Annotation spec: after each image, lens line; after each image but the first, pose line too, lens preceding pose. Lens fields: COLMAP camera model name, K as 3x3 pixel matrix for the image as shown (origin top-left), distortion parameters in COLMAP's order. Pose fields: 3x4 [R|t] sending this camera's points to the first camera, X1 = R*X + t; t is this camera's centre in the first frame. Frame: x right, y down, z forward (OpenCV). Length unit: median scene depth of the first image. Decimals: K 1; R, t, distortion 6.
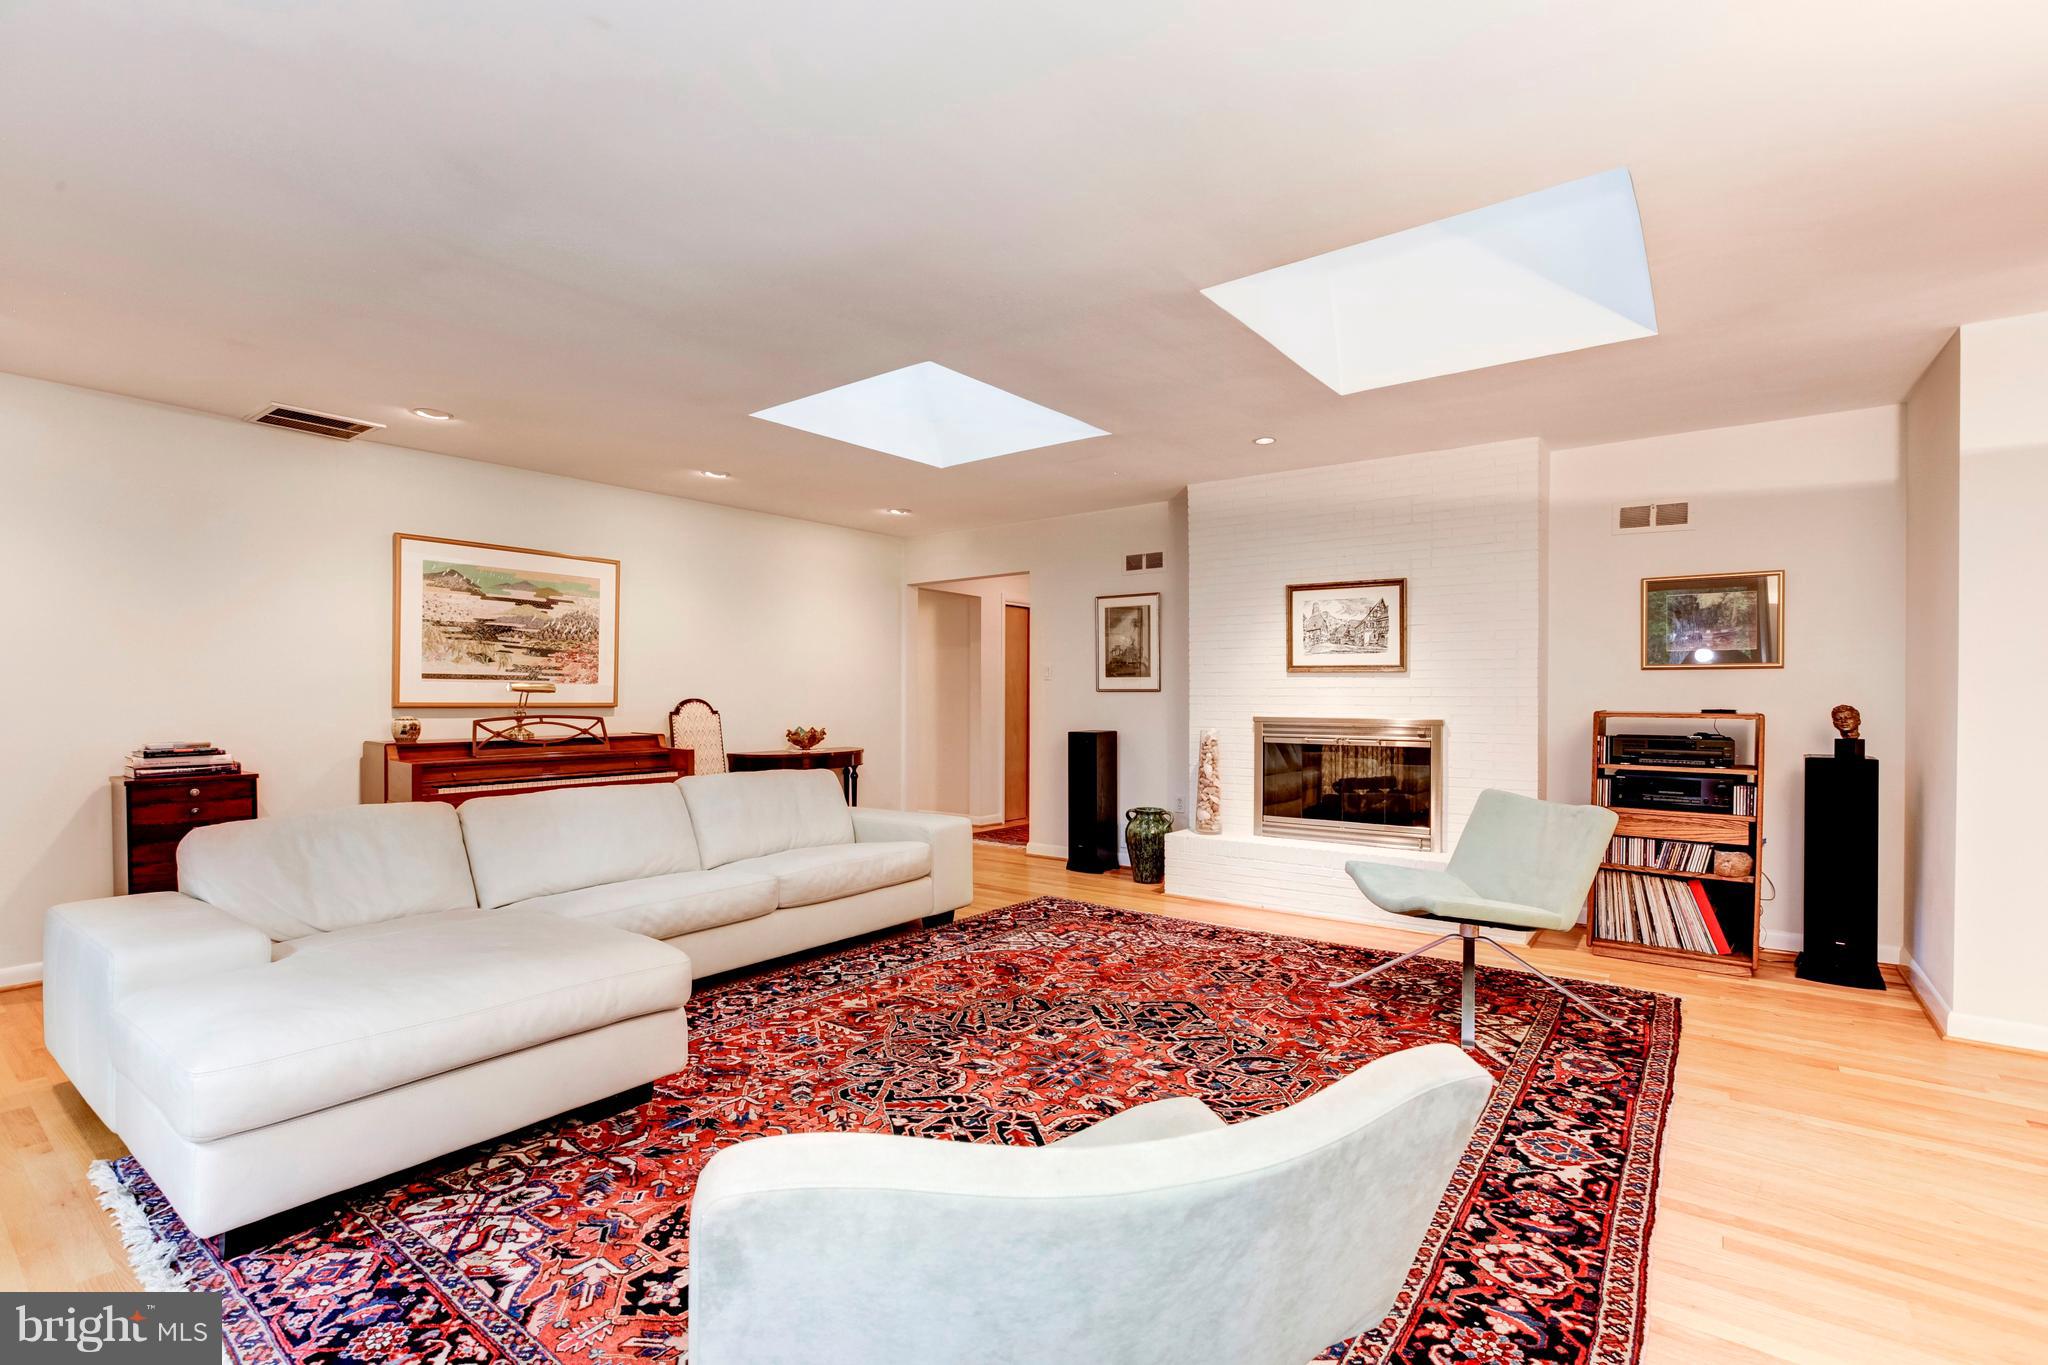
lens RADIAL K [[937.1, 0, 1022.1], [0, 937.1, 691.9], [0, 0, 1]] dist [-0.030004, 0.011937]
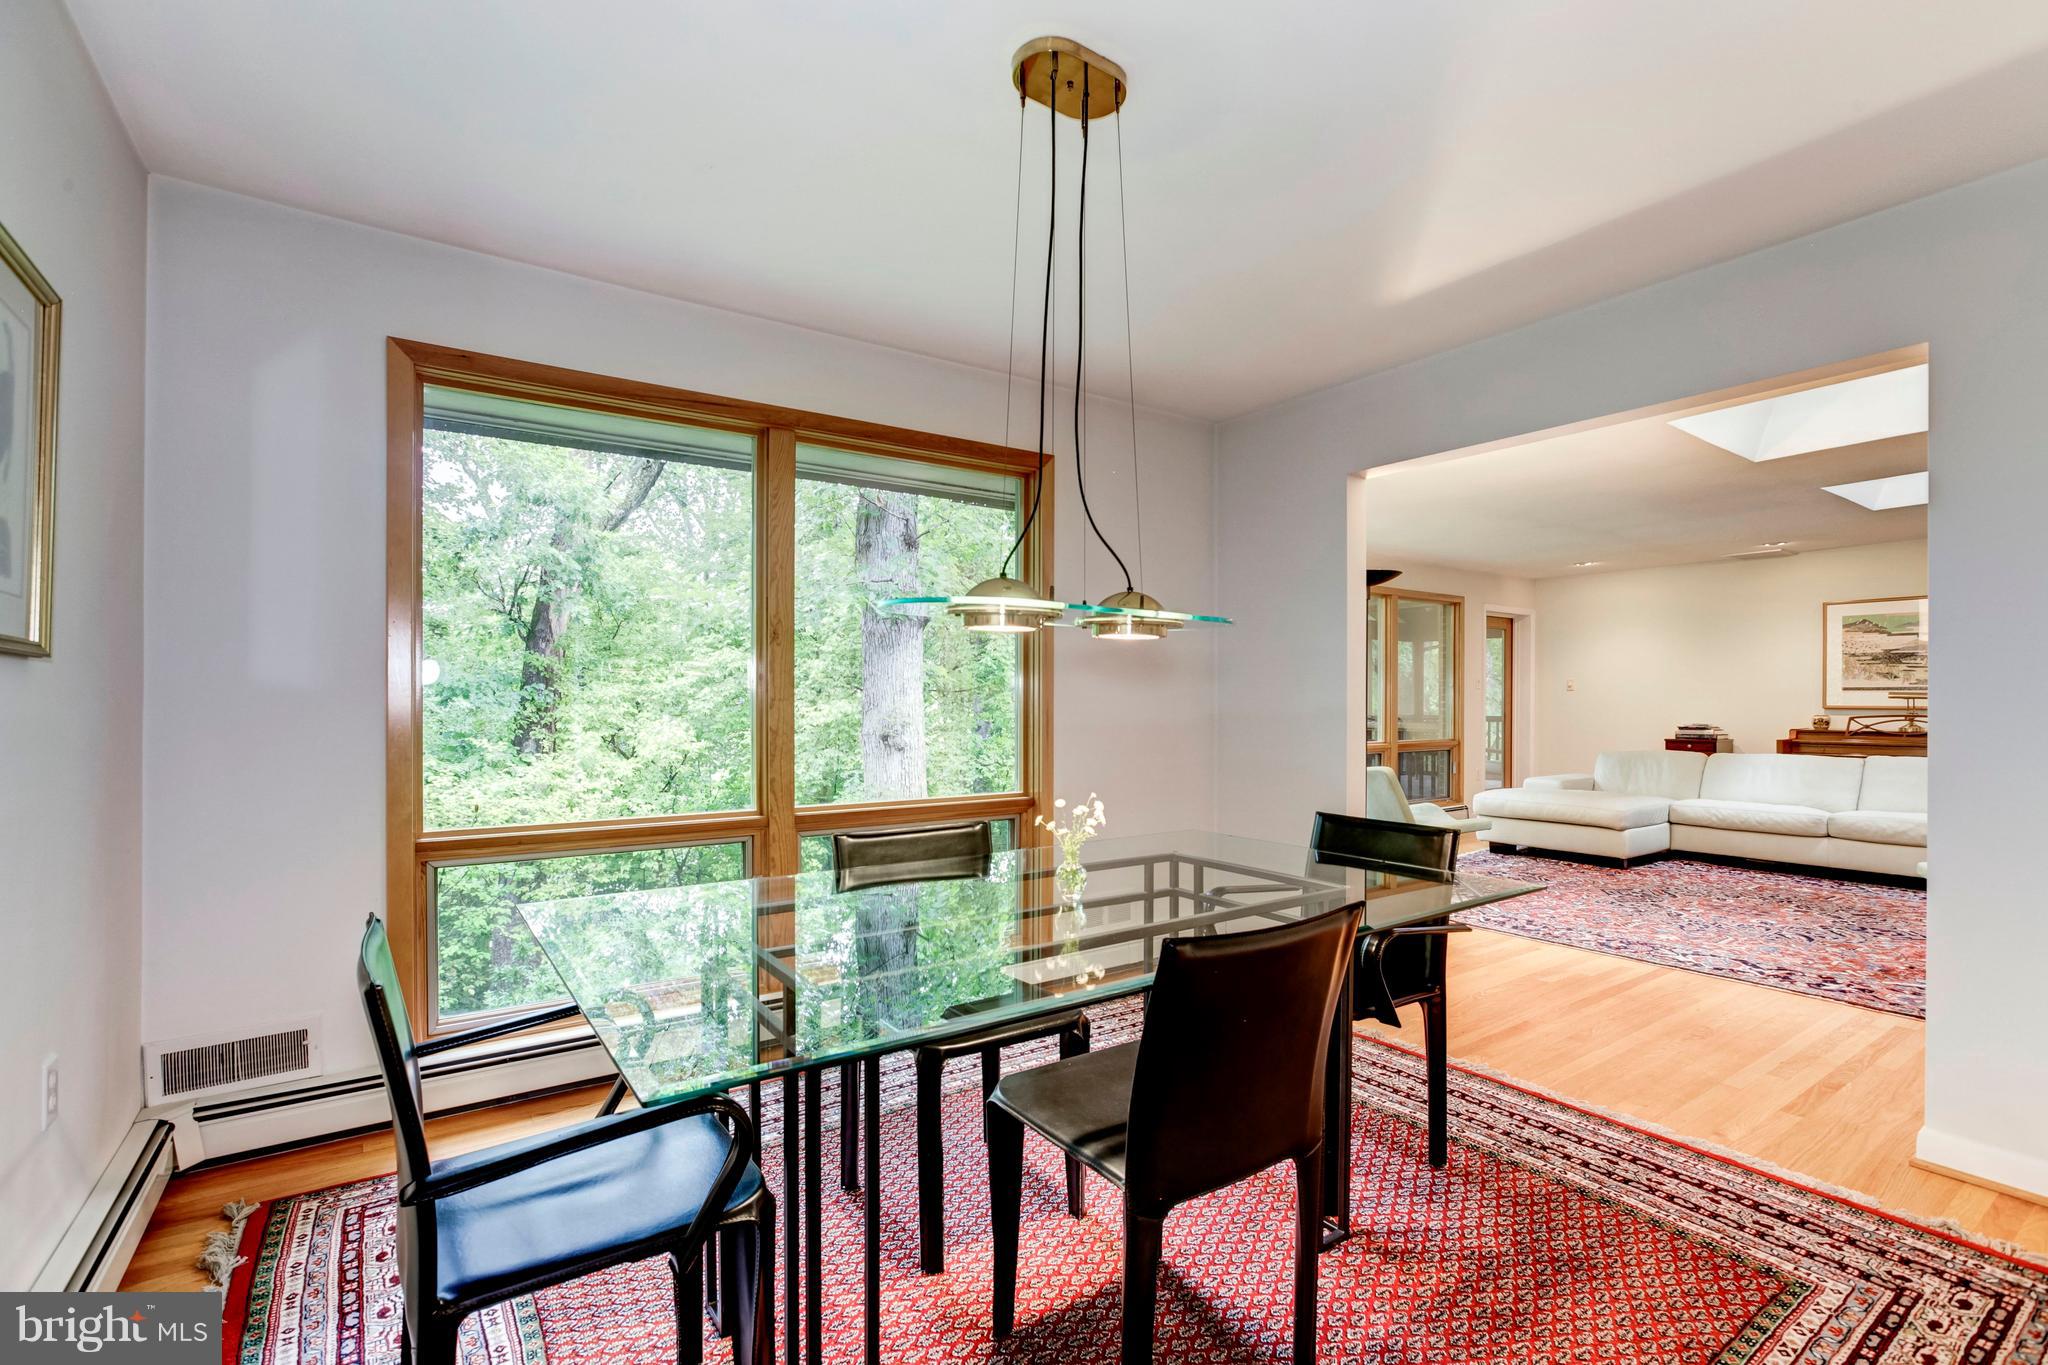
lens RADIAL K [[937.1, 0, 1011.4], [0, 937.1, 697.6], [0, 0, 1]] dist [-0.030004, 0.011937]
pose [[-0.317224, -0.005437, -0.948335, 1.526359], [0.004055, 0.999967, -0.007090, 0.003414], [0.948342, -0.006095, -0.317191, 0.170413]]
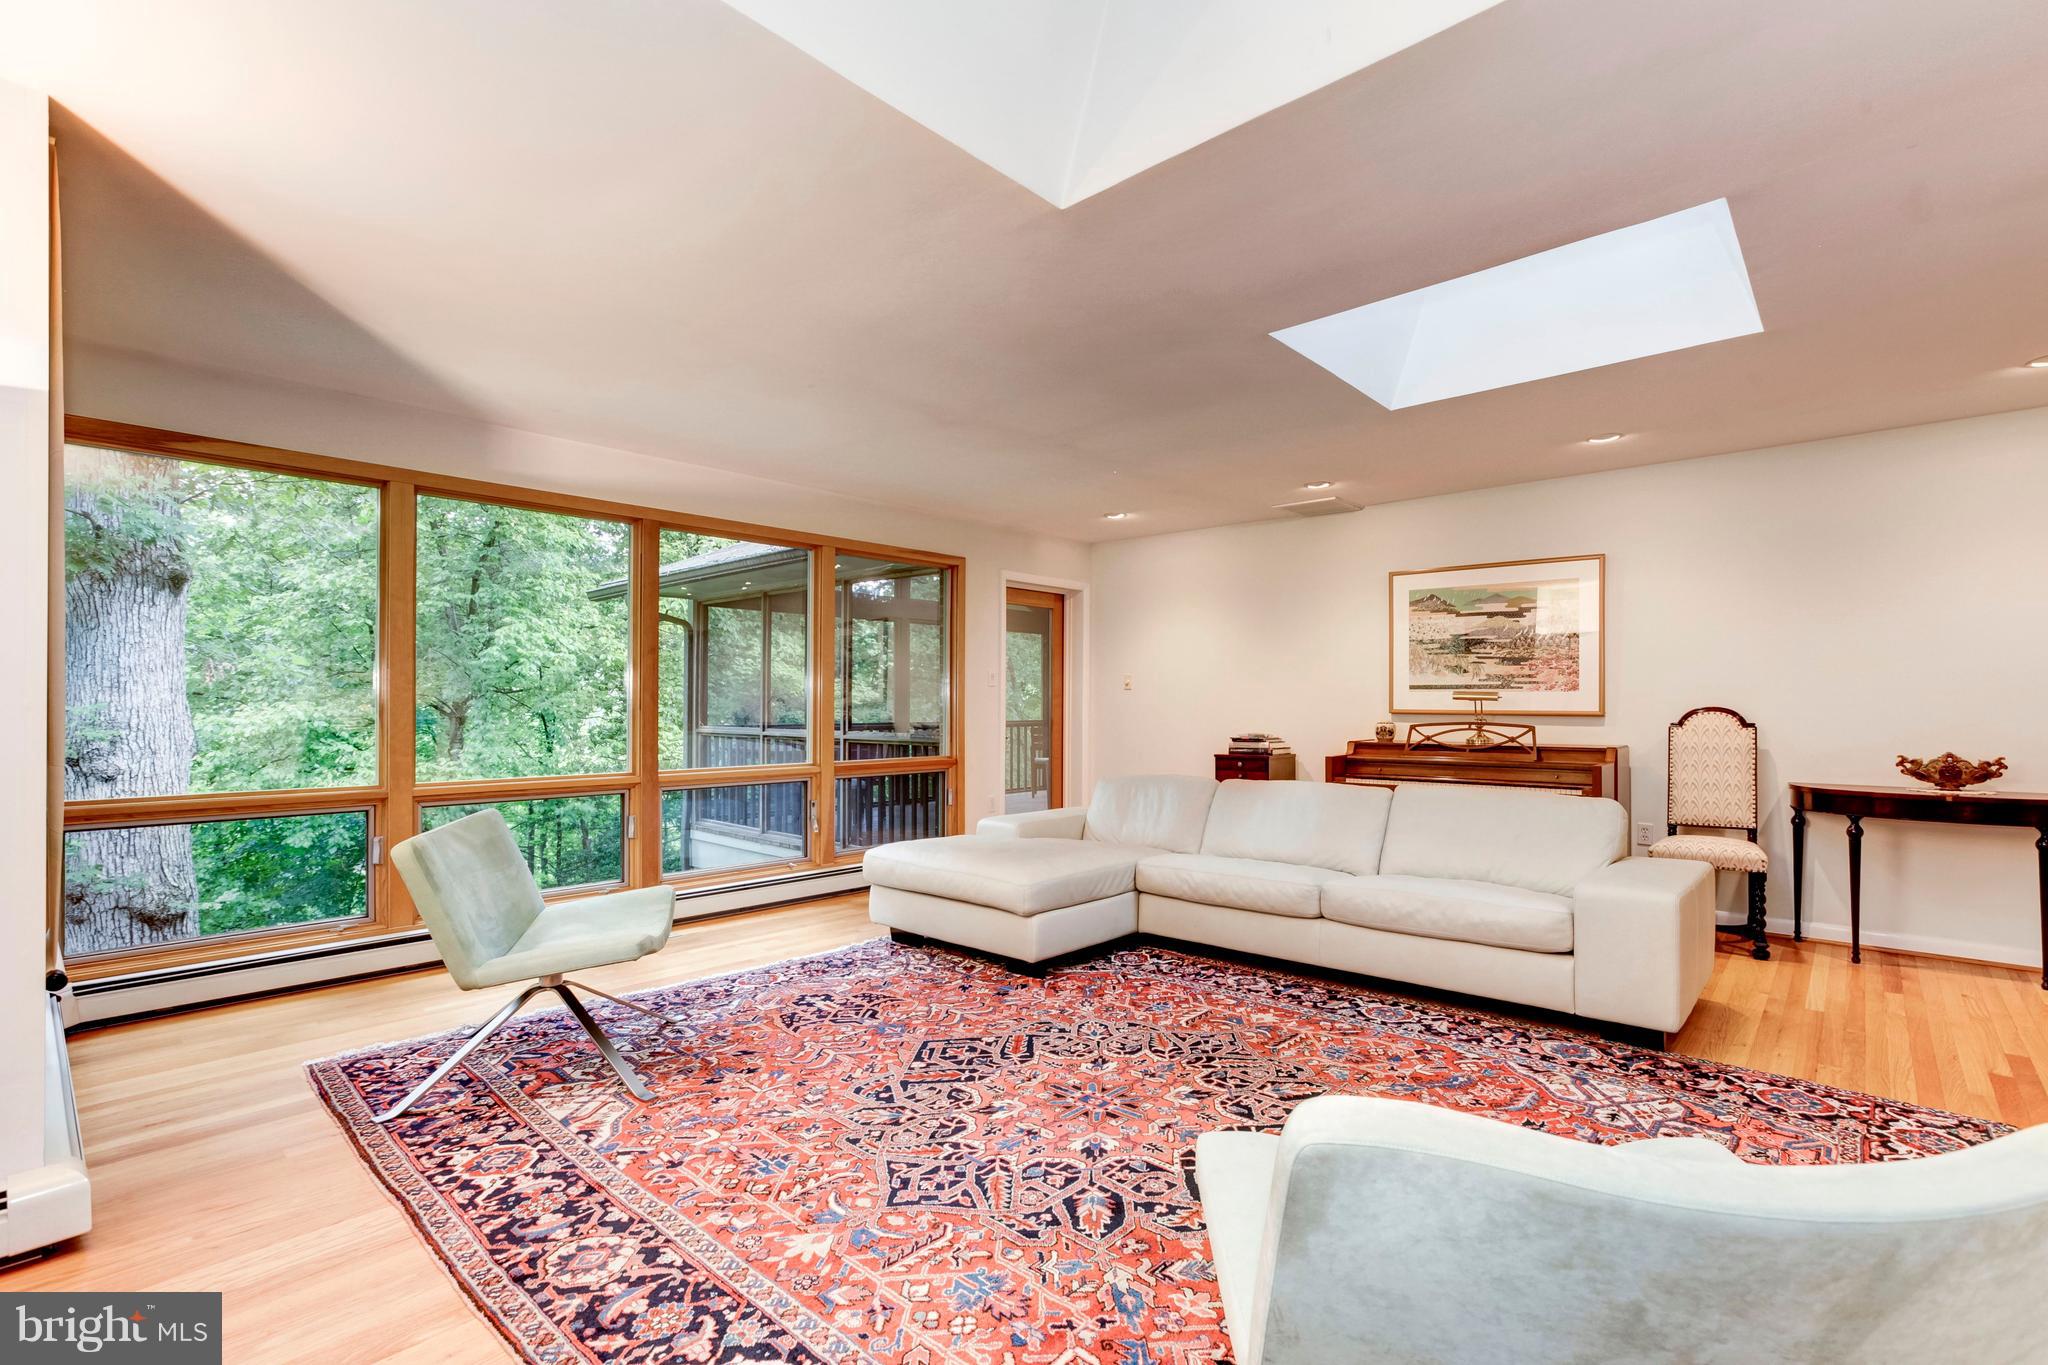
lens RADIAL K [[937.1, 0, 1030.3], [0, 937.1, 700.2], [0, 0, 1]] dist [-0.030004, 0.011937]
pose [[-0.086642, -0.006954, -0.996215, 0.692968], [0.004465, 0.999963, -0.007368, 0.006952], [0.996230, -0.005087, -0.086607, 0.717471]]
